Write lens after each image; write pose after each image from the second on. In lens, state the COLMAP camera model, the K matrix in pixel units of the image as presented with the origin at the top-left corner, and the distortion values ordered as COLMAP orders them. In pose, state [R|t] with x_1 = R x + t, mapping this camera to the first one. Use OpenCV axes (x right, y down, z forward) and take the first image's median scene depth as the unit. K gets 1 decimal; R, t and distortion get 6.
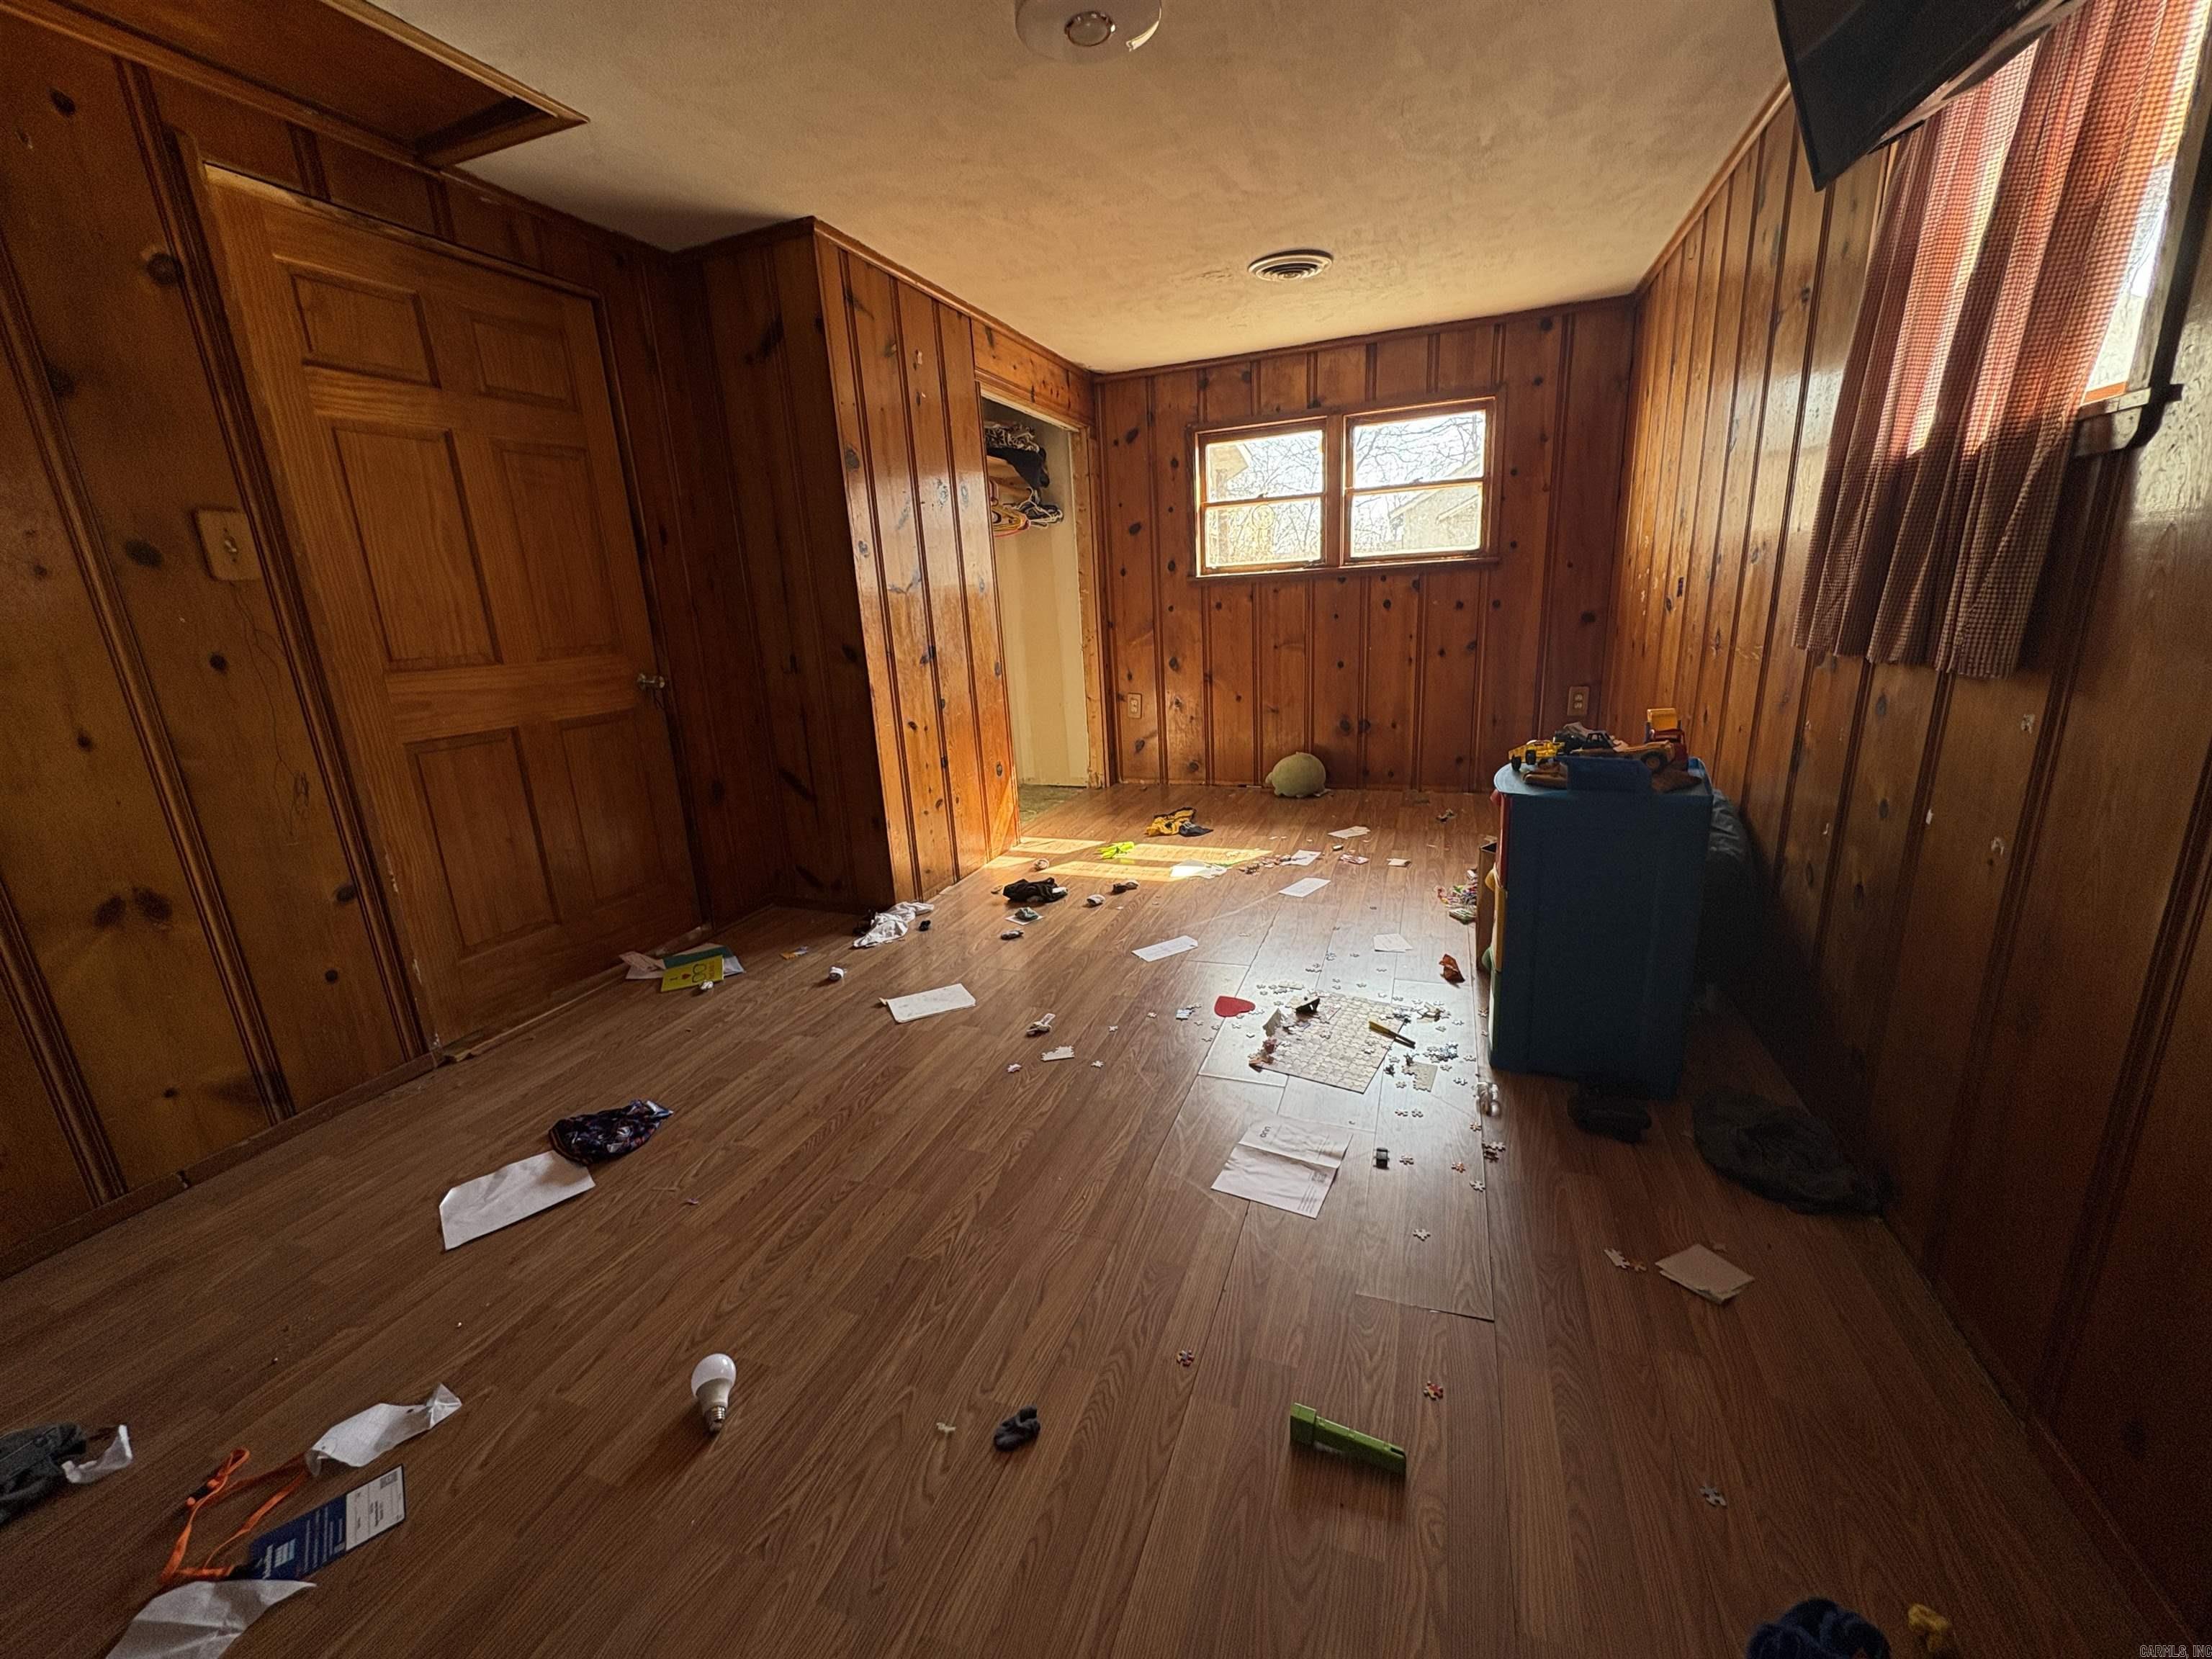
lens RADIAL K [[880.2, 0, 1105.4], [0, 880.2, 830.1], [0, 0, 1]] dist [-0.000676, -0.000031]
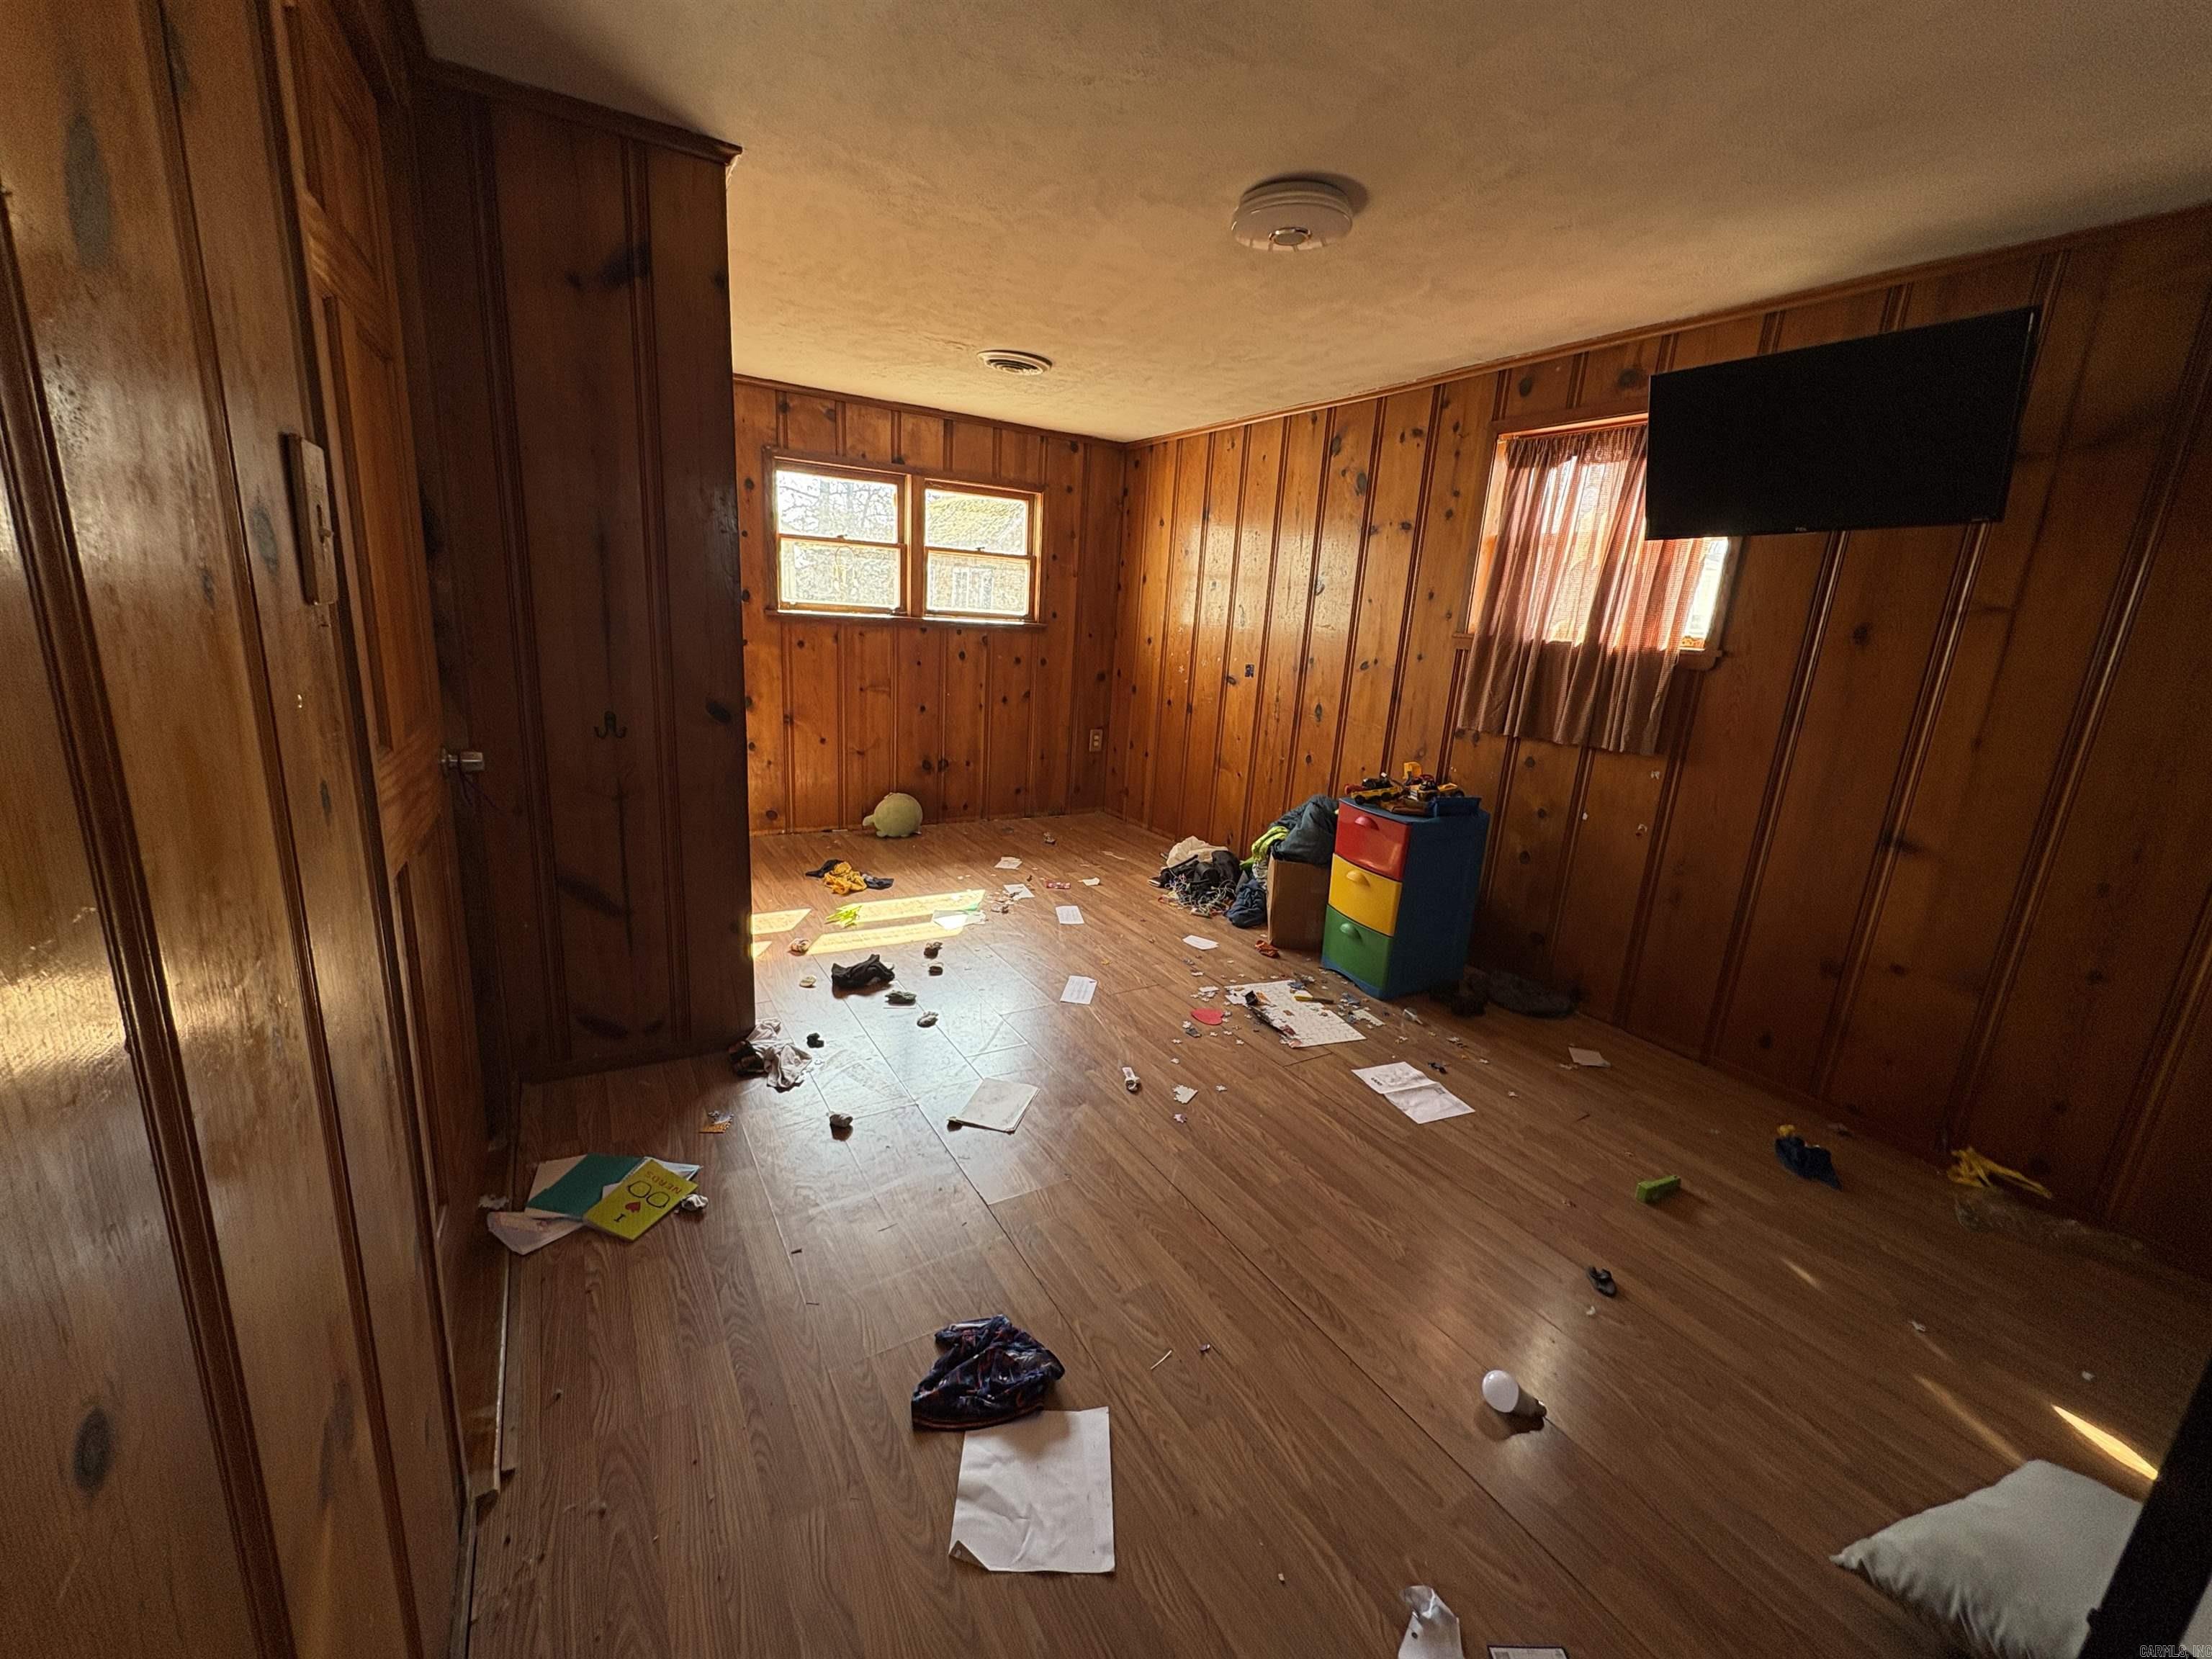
lens RADIAL K [[880.2, 0, 1103.9], [0, 880.2, 832.6], [0, 0, 1]] dist [-0.000676, -0.000031]
pose [[0.617230, -0.101971, 0.780147, -0.513202], [0.111286, 0.992912, 0.041735, -0.068941], [-0.778872, 0.061059, 0.624203, 0.205090]]
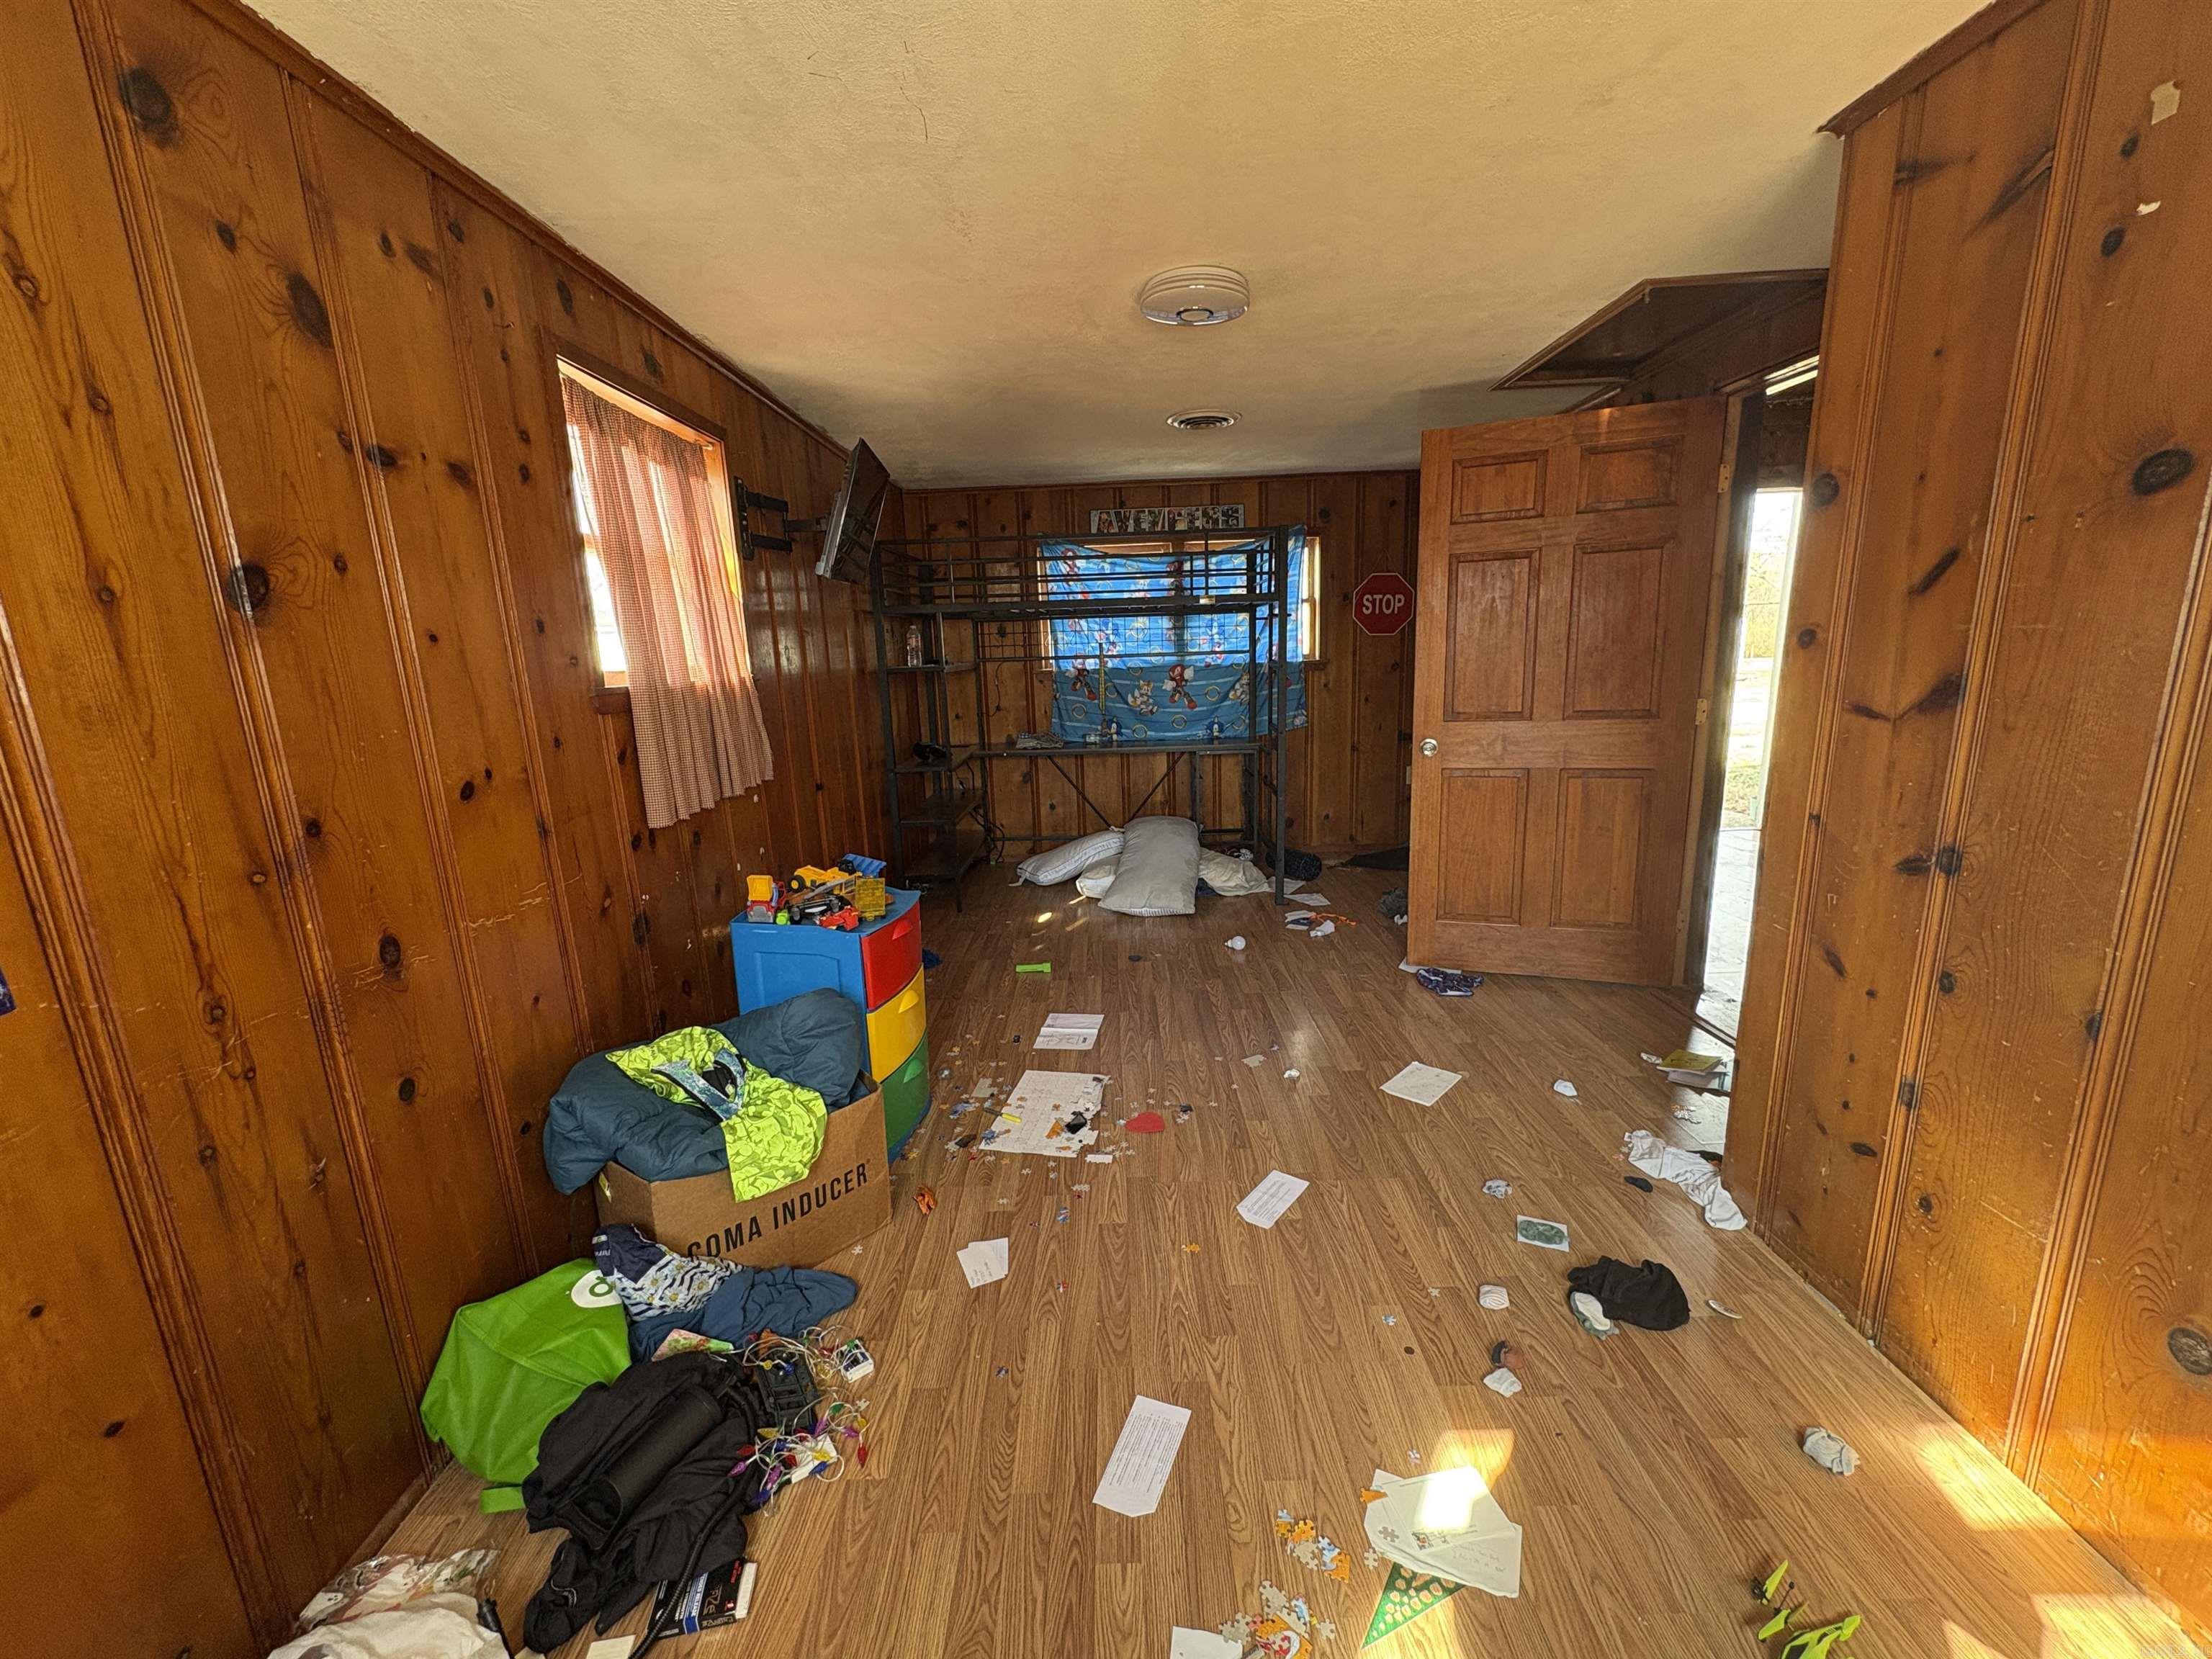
lens RADIAL K [[880.2, 0, 1104.9], [0, 880.2, 833.9], [0, 0, 1]] dist [-0.000676, -0.000031]
pose [[-0.935374, 0.157362, -0.316721, 0.278489], [-0.006885, 0.887281, 0.461178, -0.346601], [0.353593, 0.433555, -0.828856, 1.012007]]
